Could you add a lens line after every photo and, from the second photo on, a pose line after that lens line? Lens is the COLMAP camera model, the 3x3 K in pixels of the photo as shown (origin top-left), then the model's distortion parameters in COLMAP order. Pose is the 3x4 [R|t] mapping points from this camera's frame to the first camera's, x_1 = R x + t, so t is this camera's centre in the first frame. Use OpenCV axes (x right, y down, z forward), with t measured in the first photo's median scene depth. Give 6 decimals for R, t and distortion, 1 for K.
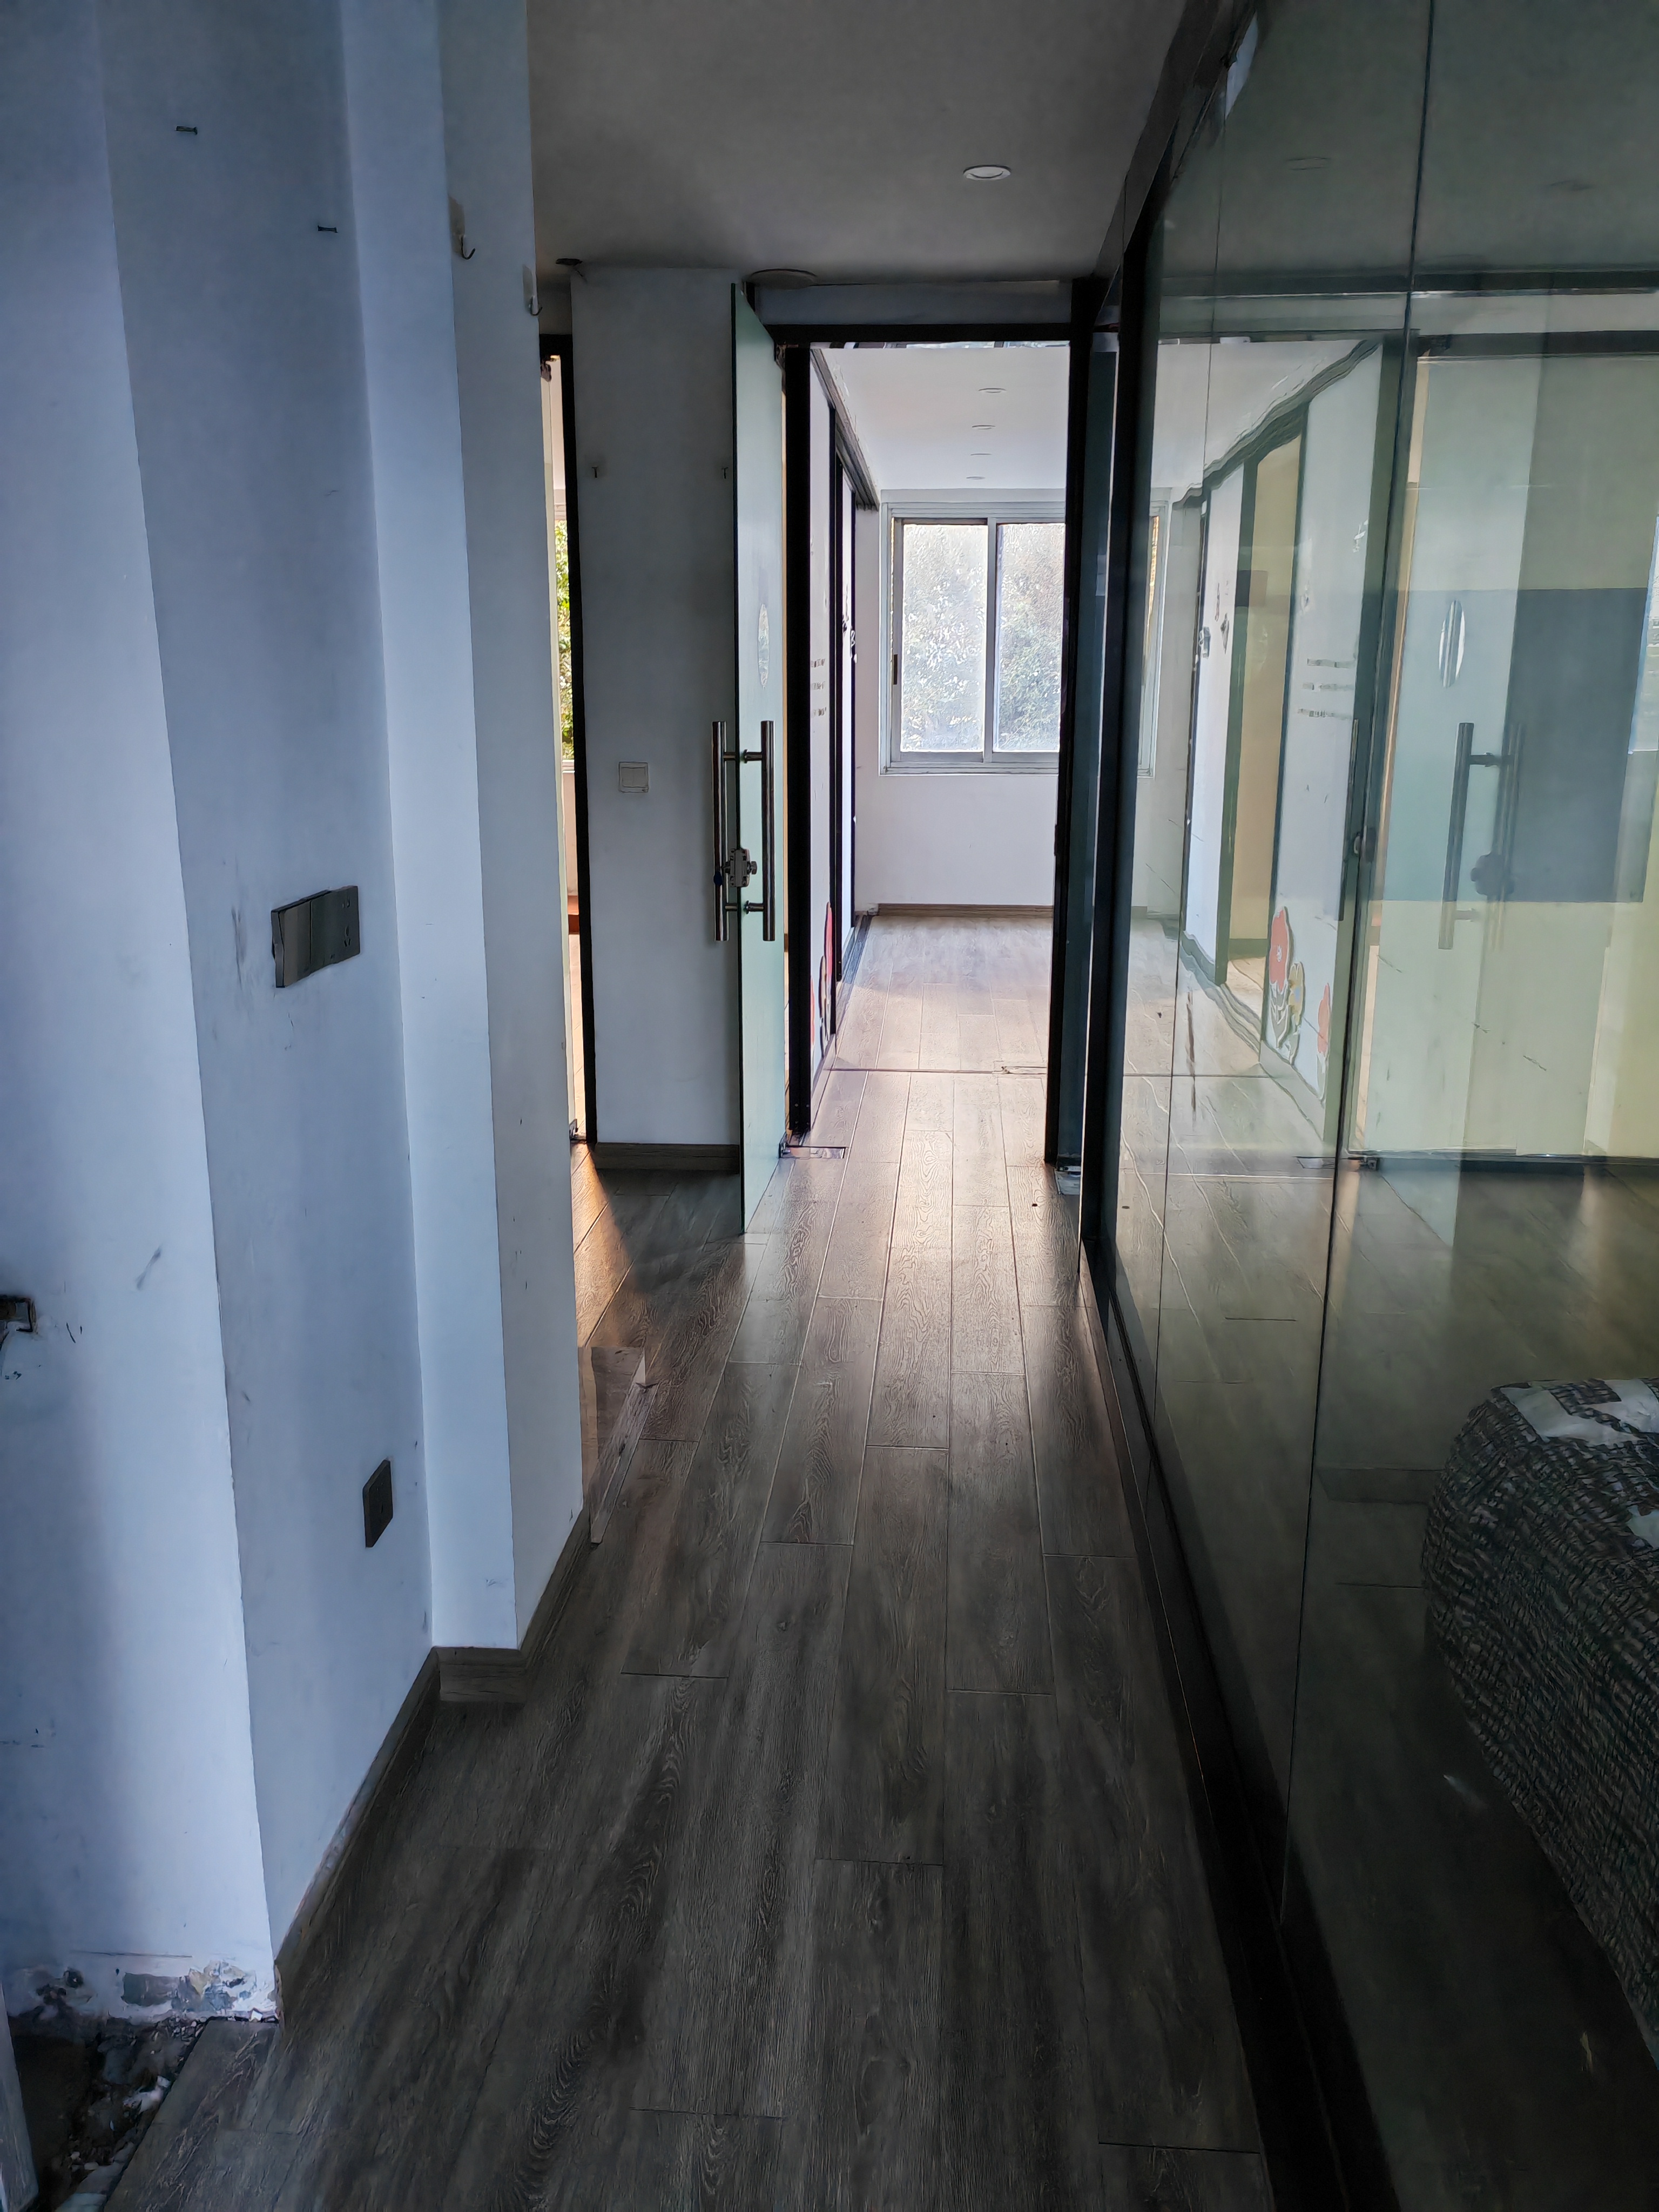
lens RADIAL K [[1701.1, 0, 839.5], [0, 1701.1, 1114.6], [0, 0, 1]] dist [0.025269, -0.007989]
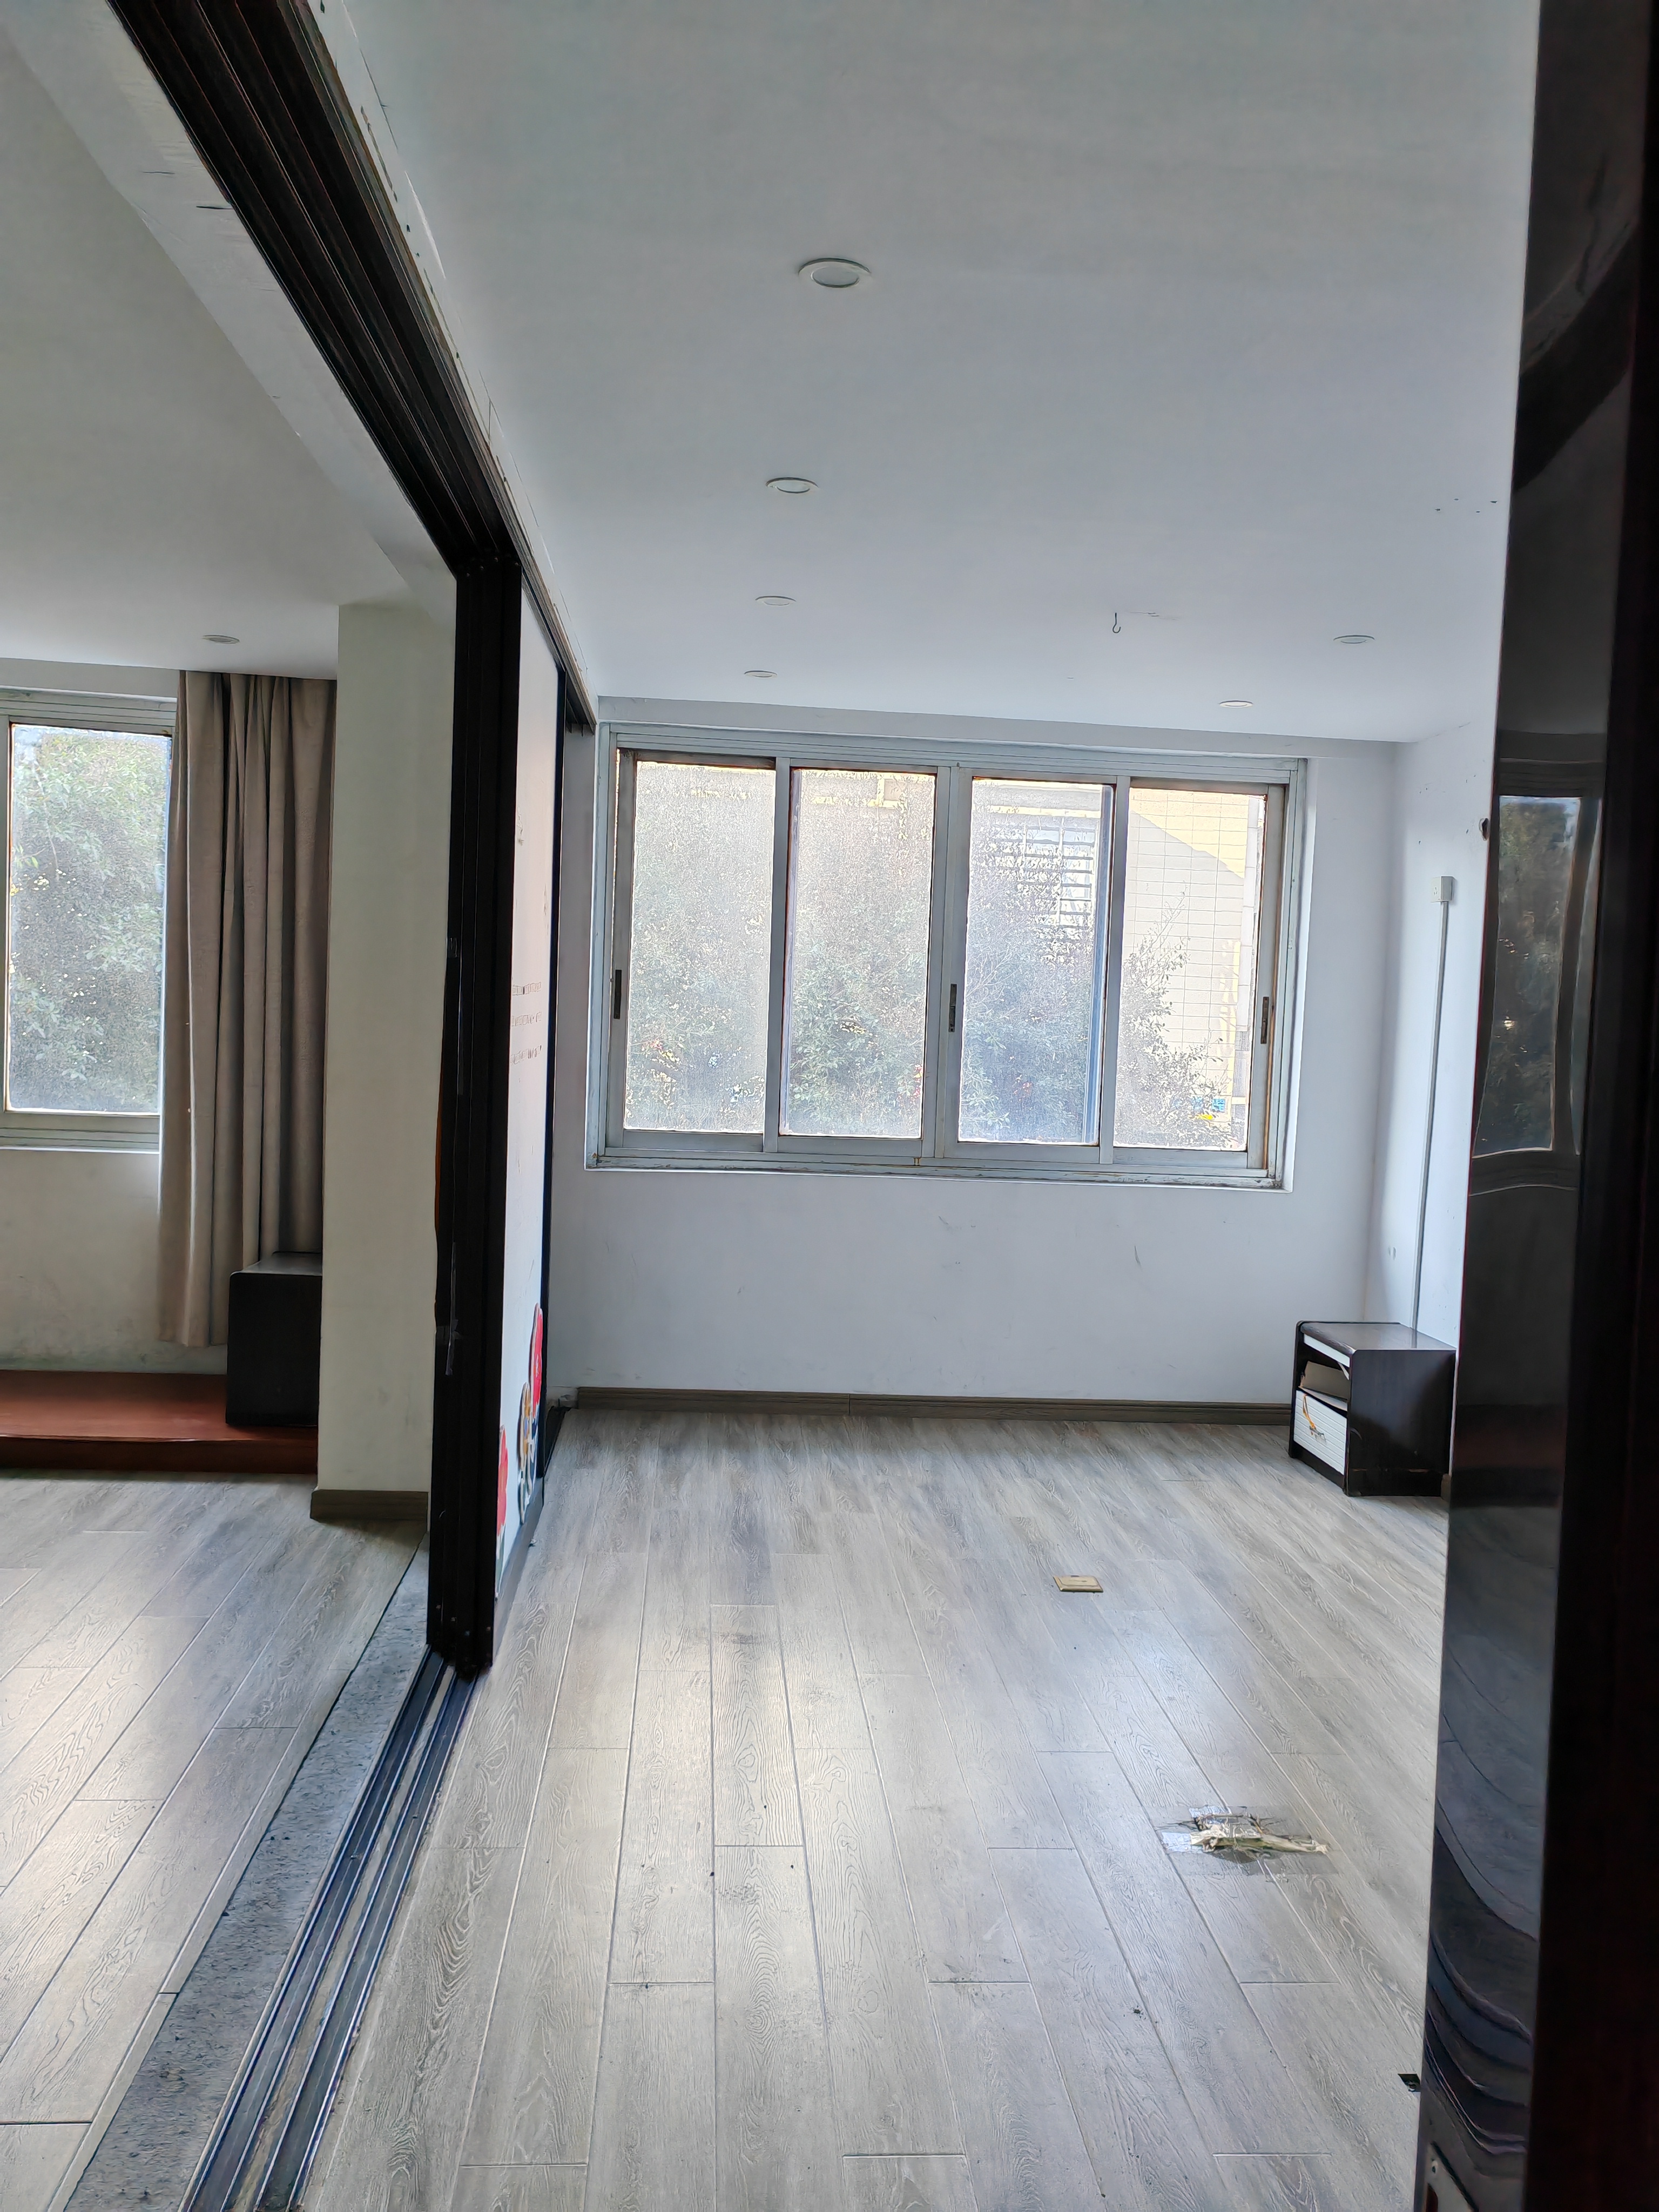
lens RADIAL K [[1701.1, 0, 836.6], [0, 1701.1, 1115.5], [0, 0, 1]] dist [0.025269, -0.007989]
pose [[0.990068, 0.030763, 0.137181, 0.028309], [-0.003499, 0.980855, -0.194706, -0.104501], [-0.140544, 0.192292, 0.971221, 0.421542]]
